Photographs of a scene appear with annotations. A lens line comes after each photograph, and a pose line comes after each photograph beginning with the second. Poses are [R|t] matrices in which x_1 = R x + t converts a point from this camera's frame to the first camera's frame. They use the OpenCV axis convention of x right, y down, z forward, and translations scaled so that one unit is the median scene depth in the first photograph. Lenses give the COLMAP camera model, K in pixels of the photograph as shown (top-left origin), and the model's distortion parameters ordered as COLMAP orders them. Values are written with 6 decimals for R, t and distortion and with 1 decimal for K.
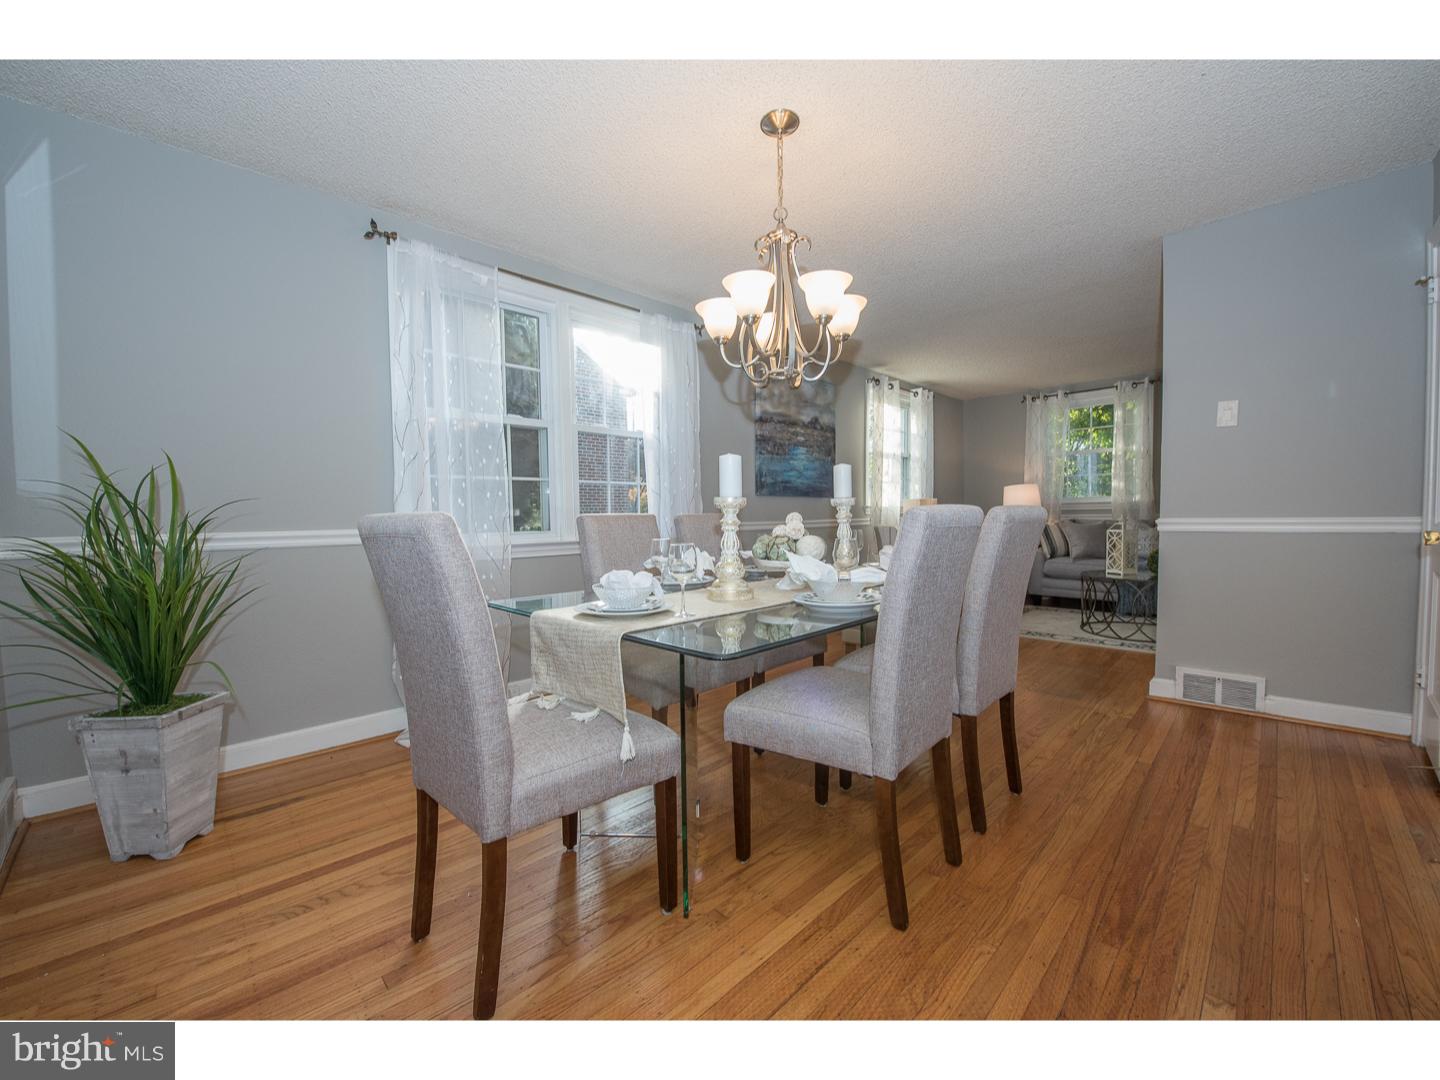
lens RADIAL K [[568.8, 0, 721.2], [0, 568.8, 547.1], [0, 0, 1]] dist [-0.020646, -0.001080]
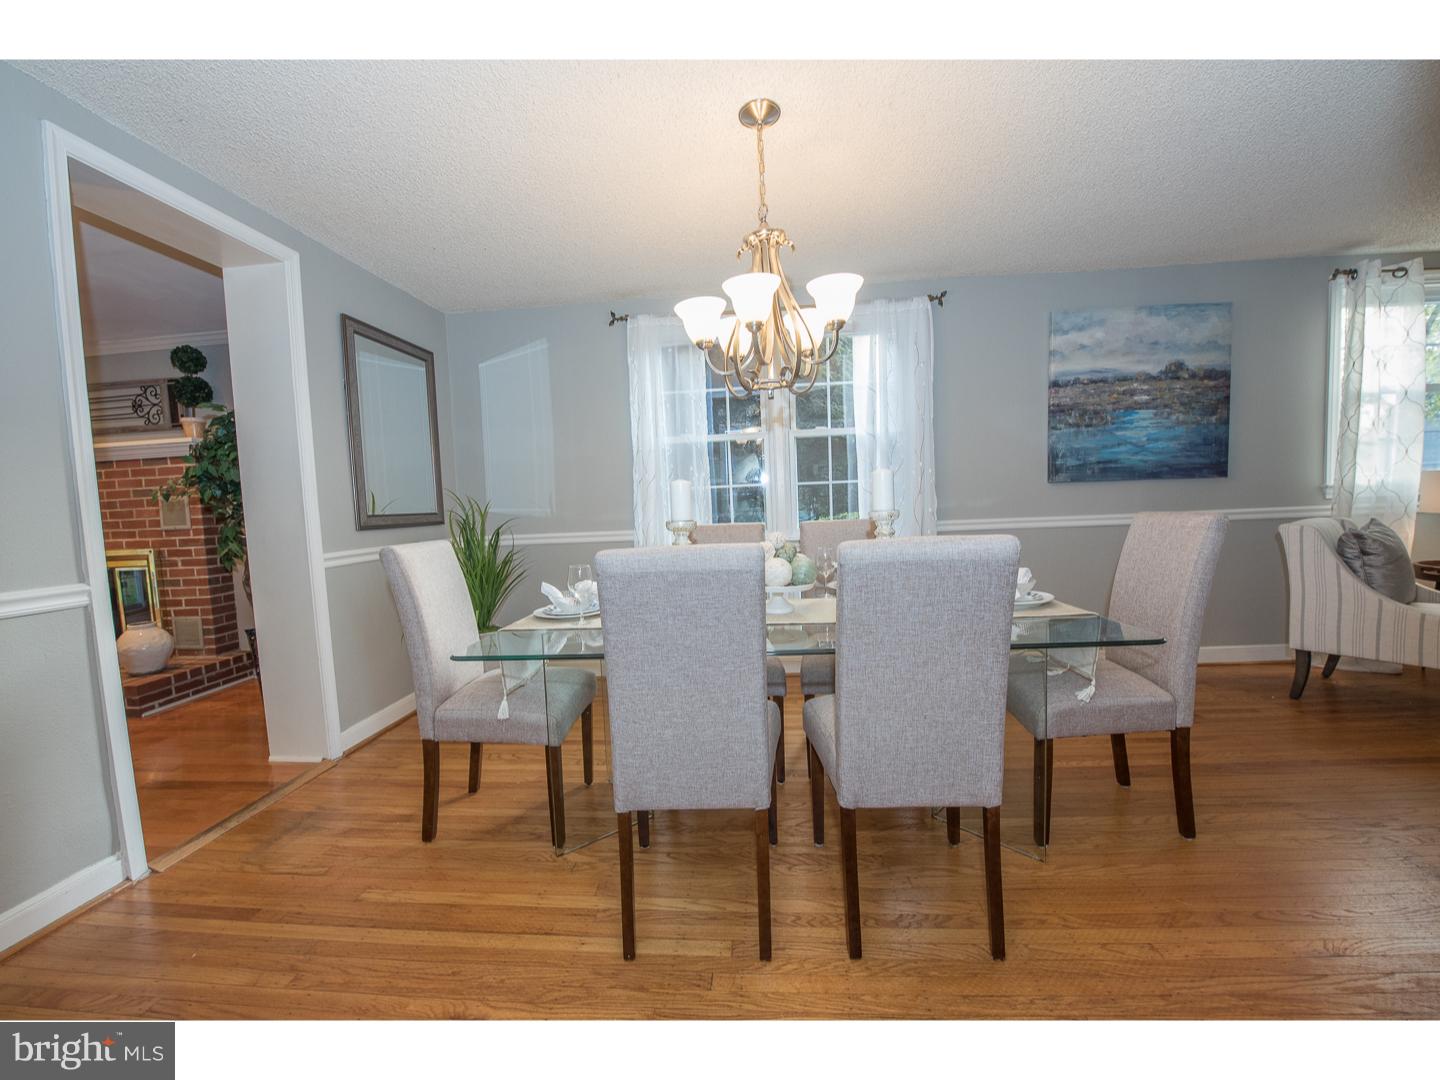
lens RADIAL K [[568.8, 0, 719.6], [0, 568.8, 546.0], [0, 0, 1]] dist [-0.020646, -0.001080]
pose [[0.647536, 0.043762, -0.760778, 0.338414], [-0.007526, 0.998668, 0.051040, -0.038169], [0.761998, -0.027325, 0.647003, 0.142591]]
